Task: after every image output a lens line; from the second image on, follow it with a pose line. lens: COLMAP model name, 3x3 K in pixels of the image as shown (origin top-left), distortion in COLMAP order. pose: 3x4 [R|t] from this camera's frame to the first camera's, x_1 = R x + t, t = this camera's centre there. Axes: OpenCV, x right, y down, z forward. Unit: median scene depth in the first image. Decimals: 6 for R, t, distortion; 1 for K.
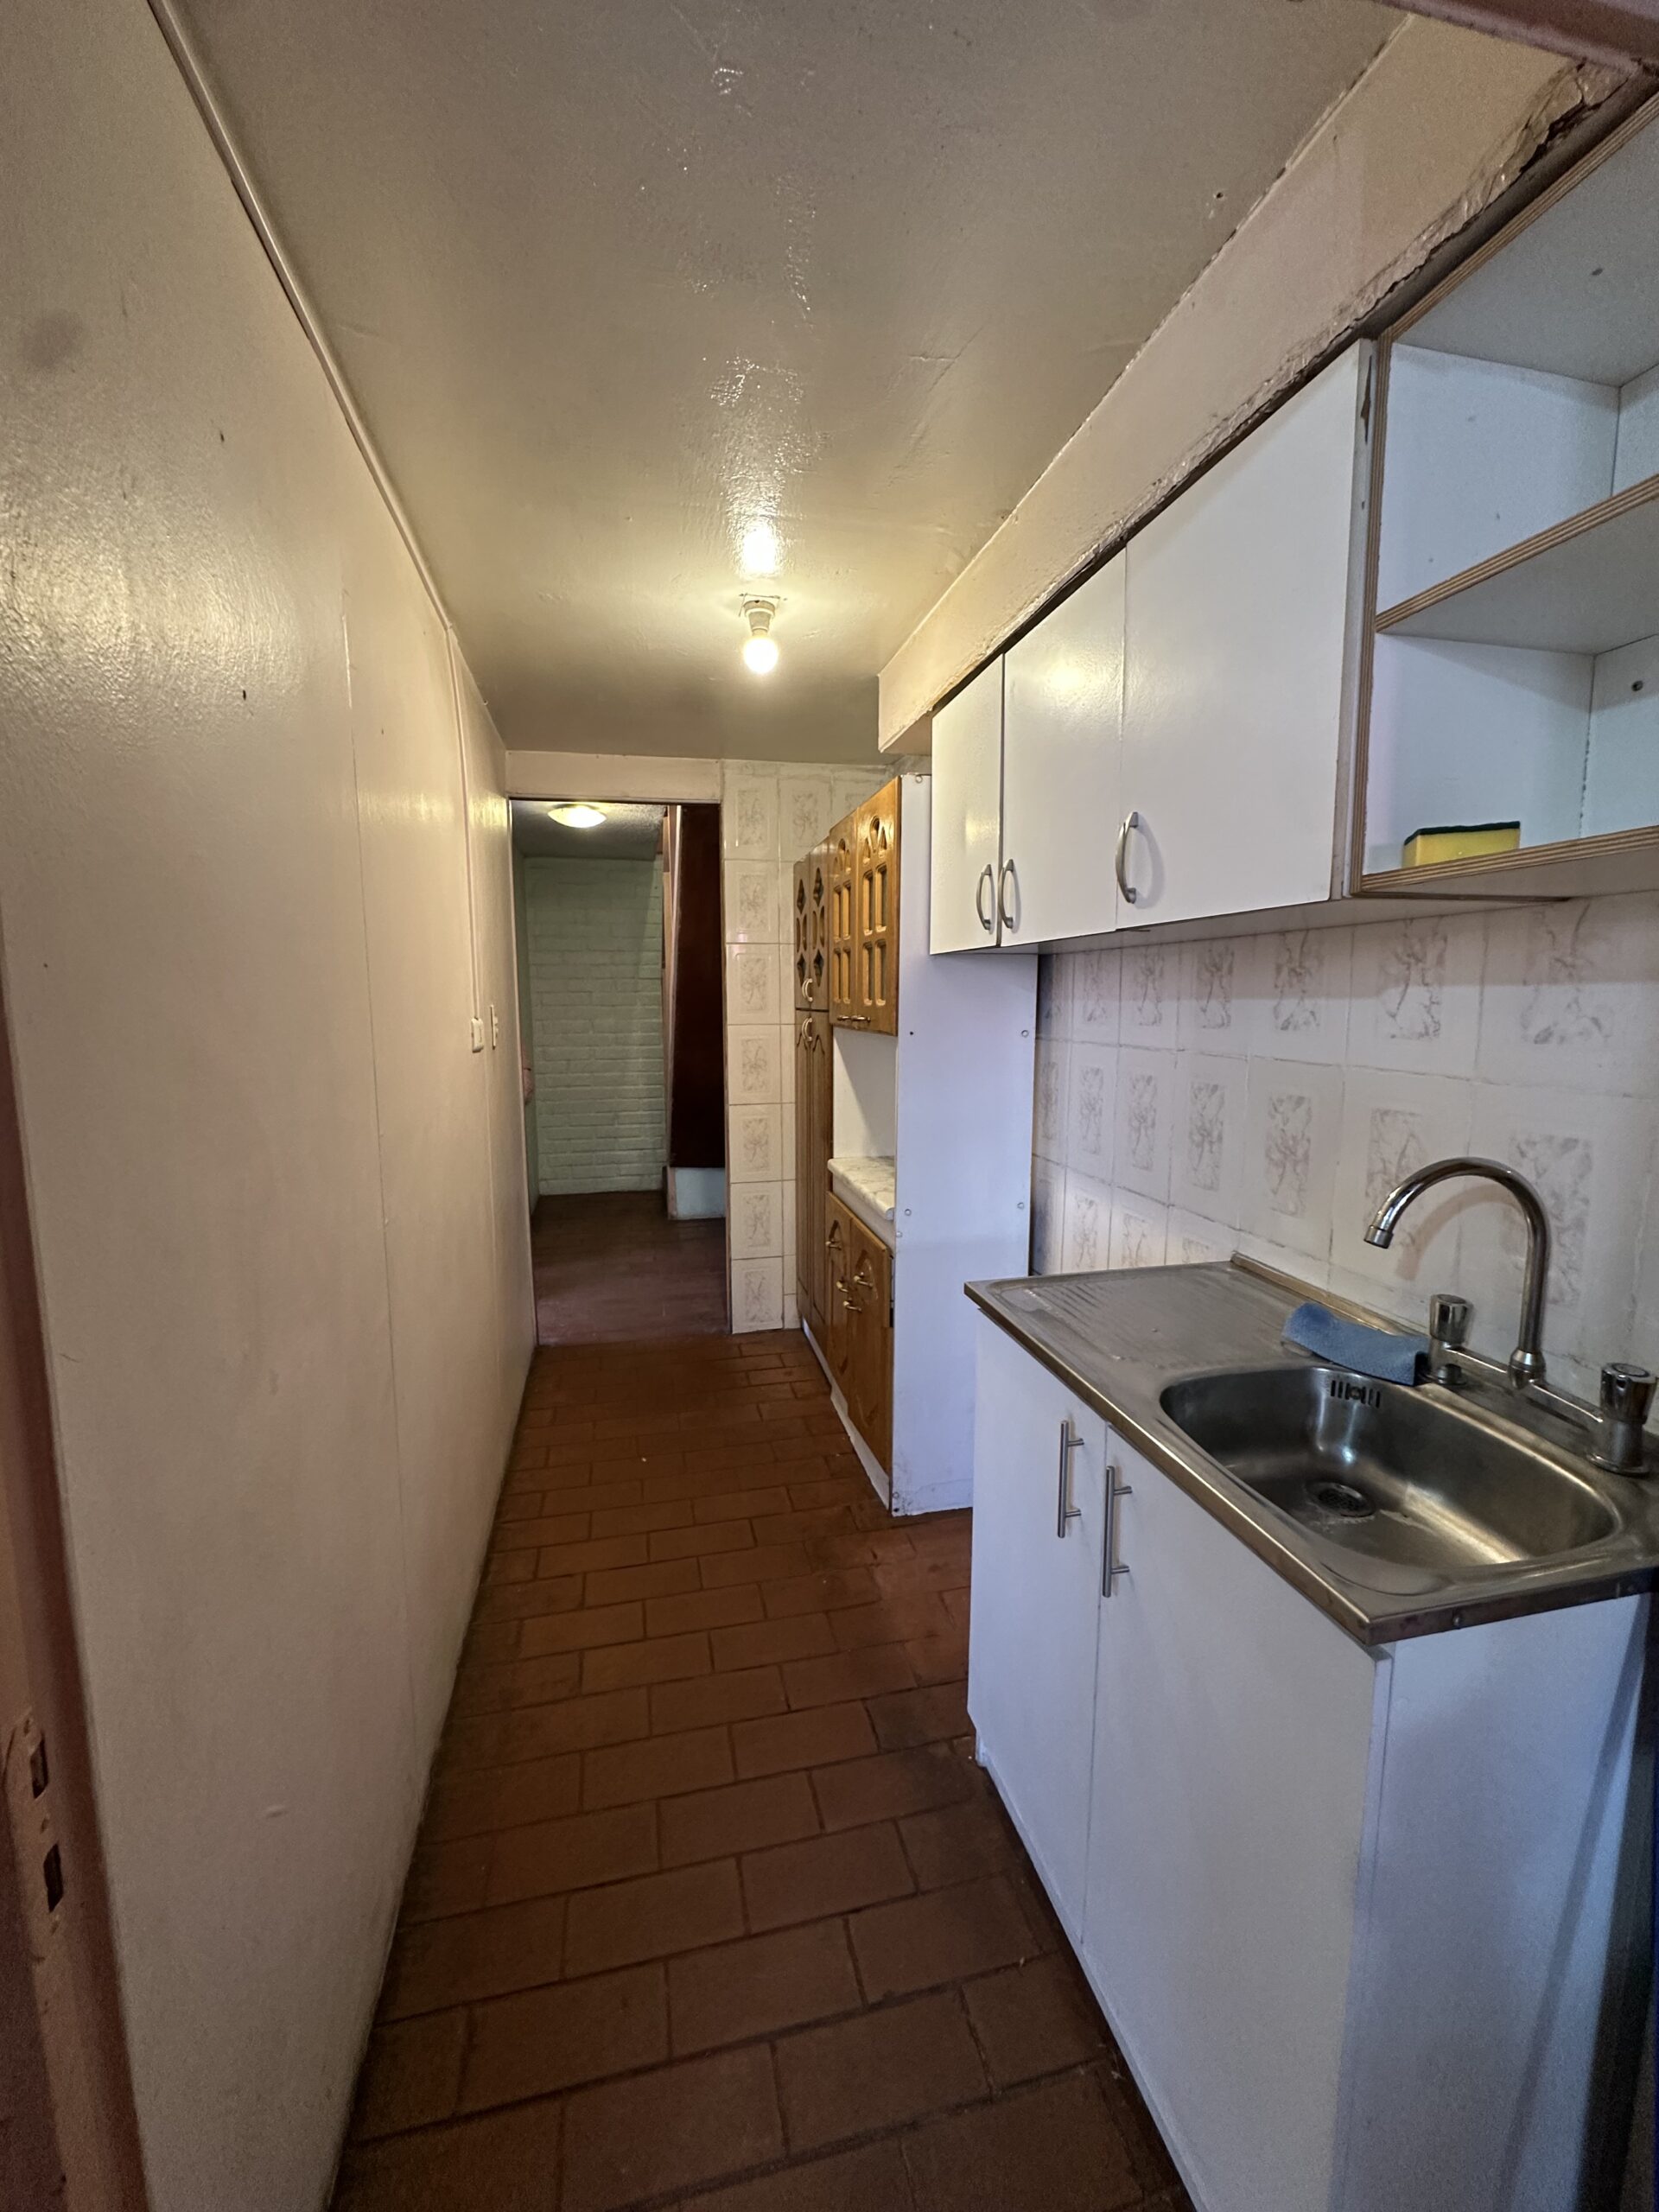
lens RADIAL K [[878.9, 0, 831.6], [0, 878.9, 1104.4], [0, 0, 1]] dist [-0.004365, 0.000682]
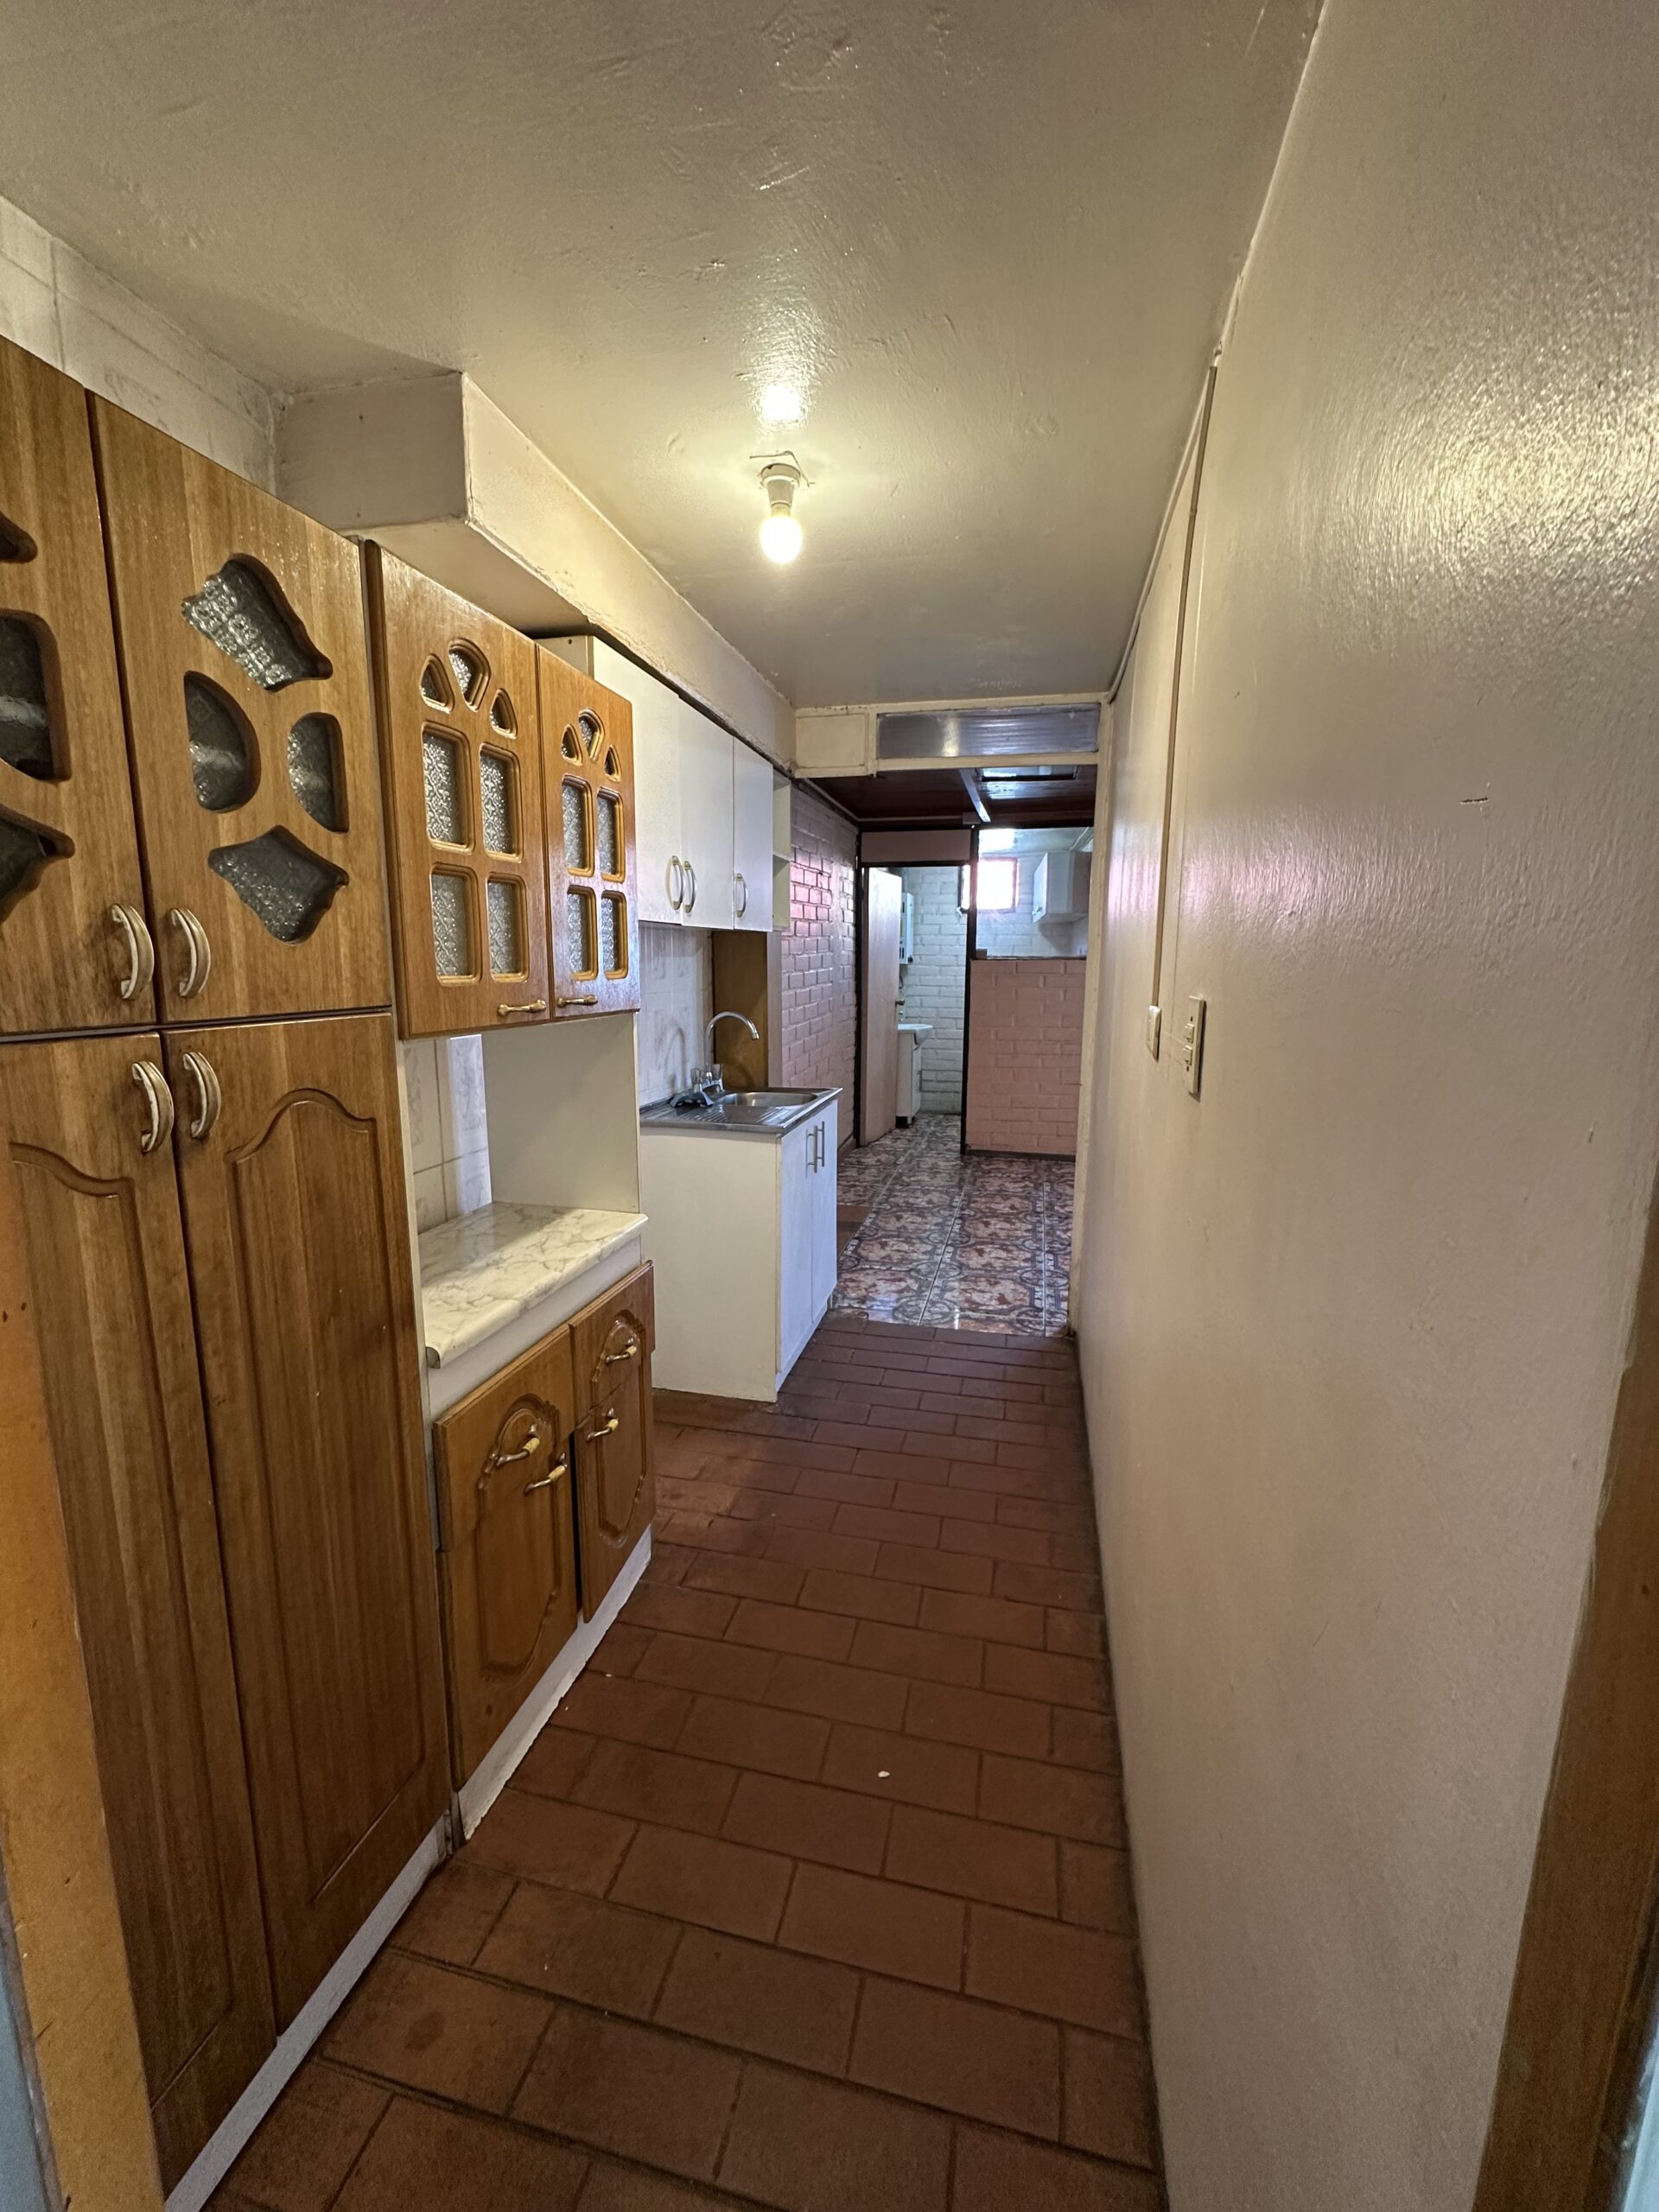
lens RADIAL K [[878.9, 0, 831.6], [0, 878.9, 1104.4], [0, 0, 1]] dist [-0.004365, 0.000682]
pose [[-0.894648, -0.076412, 0.440188, -0.489628], [0.050733, 0.961518, 0.270018, -0.215979], [-0.443881, 0.263904, -0.856343, 1.700863]]
